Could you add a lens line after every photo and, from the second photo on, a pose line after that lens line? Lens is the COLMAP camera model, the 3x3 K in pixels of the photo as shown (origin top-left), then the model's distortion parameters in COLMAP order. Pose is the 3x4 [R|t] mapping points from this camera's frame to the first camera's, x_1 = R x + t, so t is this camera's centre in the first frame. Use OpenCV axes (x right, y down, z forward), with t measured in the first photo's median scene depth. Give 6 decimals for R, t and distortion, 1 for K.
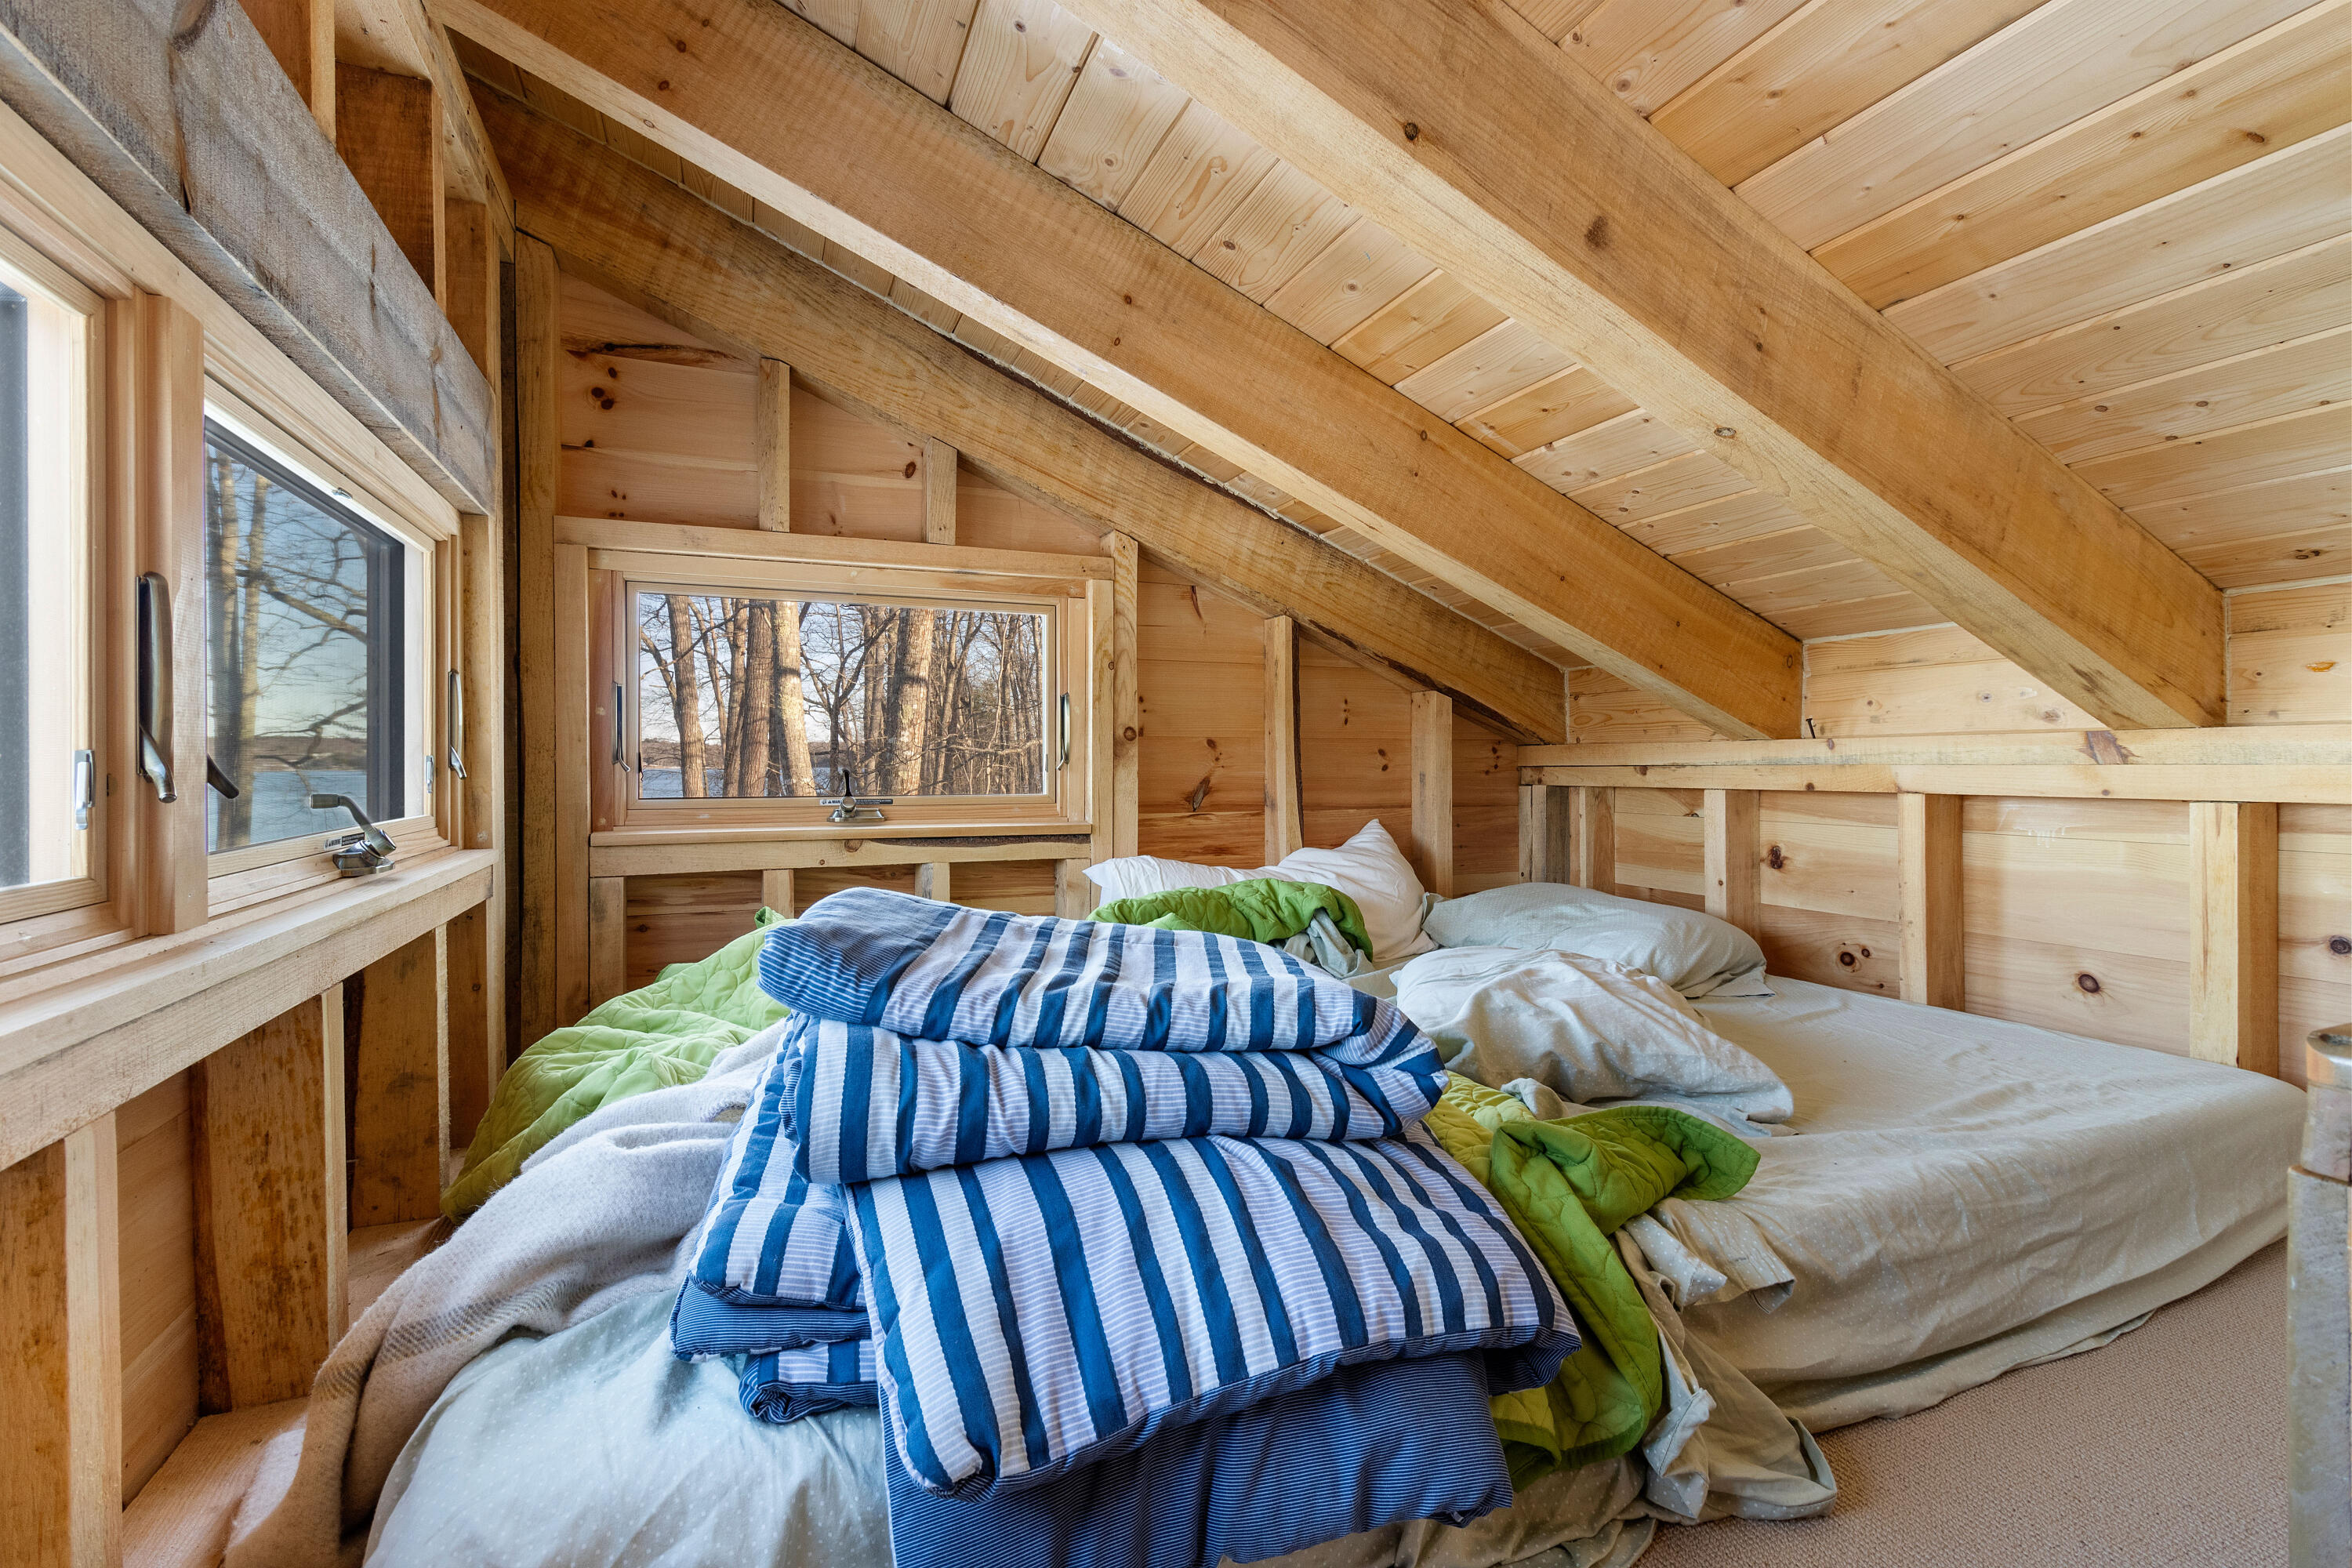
lens RADIAL K [[1093.1, 0, 1169.6], [0, 1093.1, 776.5], [0, 0, 1]] dist [0.002643, -0.000533]
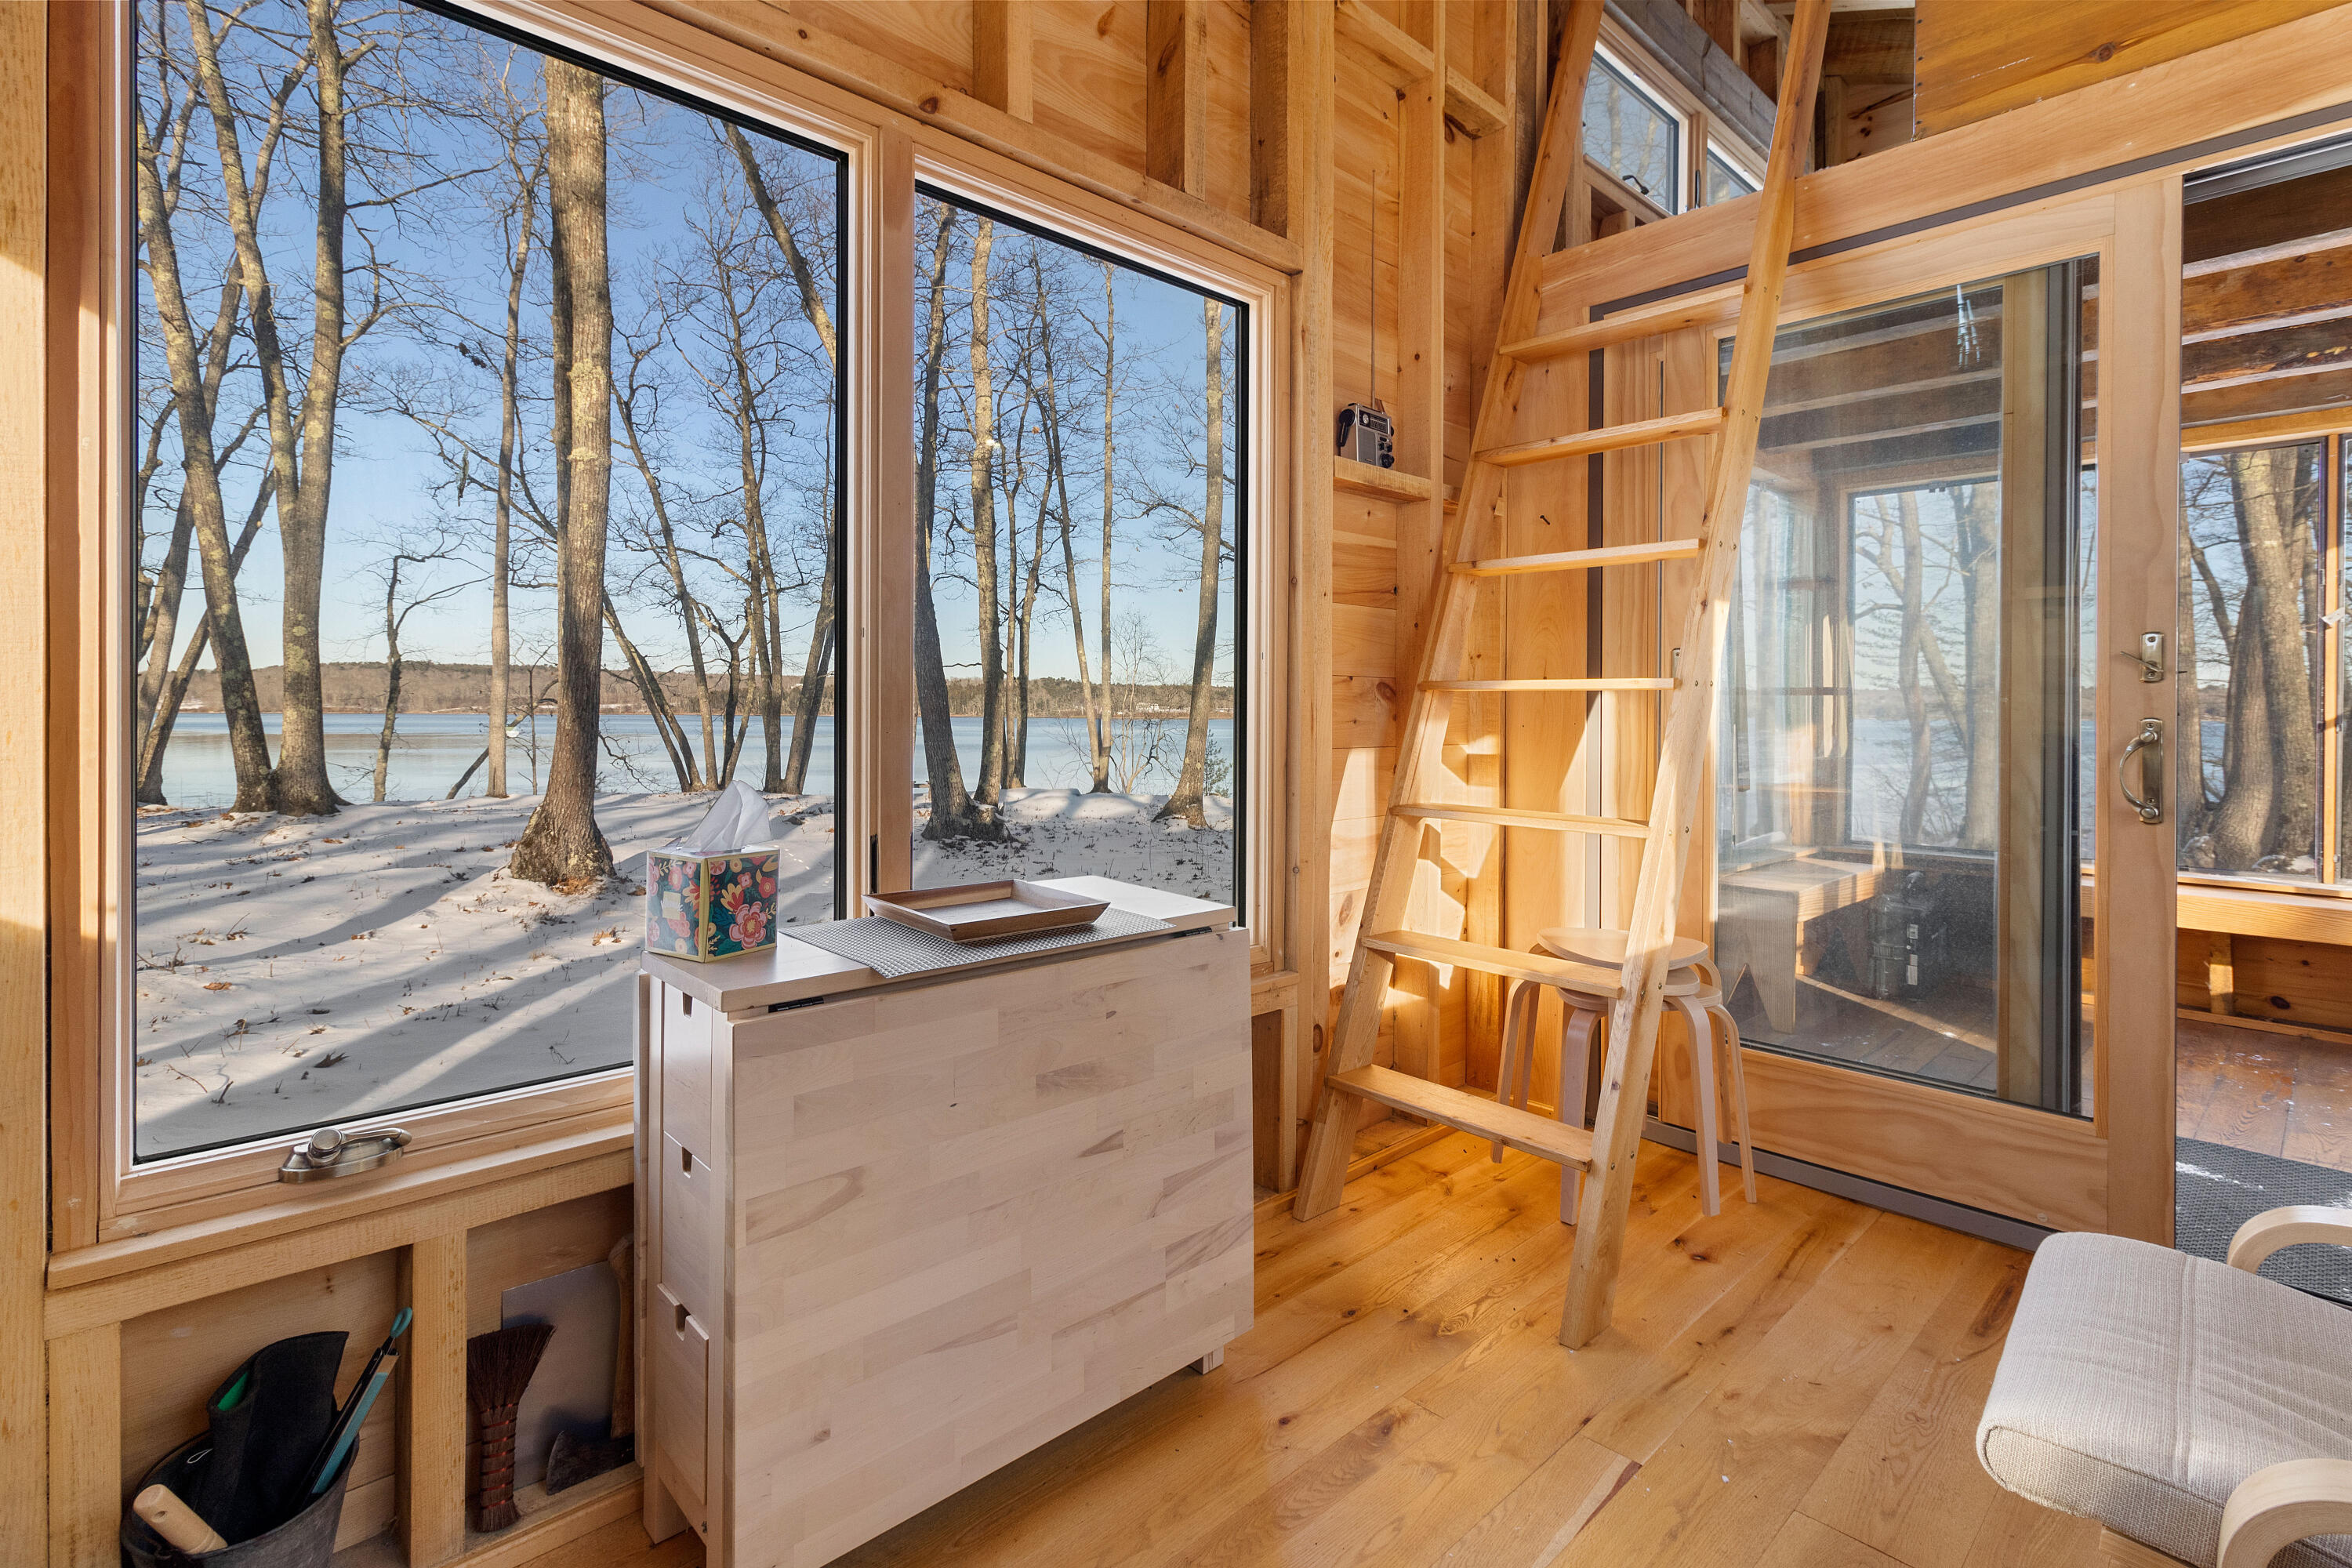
lens RADIAL K [[1093.1, 0, 1197.2], [0, 1093.1, 739.6], [0, 0, 1]] dist [0.002643, -0.000533]
pose [[0.364014, 0.007642, -0.931362, 2.432937], [-0.016047, 0.999869, 0.001932, 2.056445], [0.931255, 0.014242, 0.364090, -2.428584]]
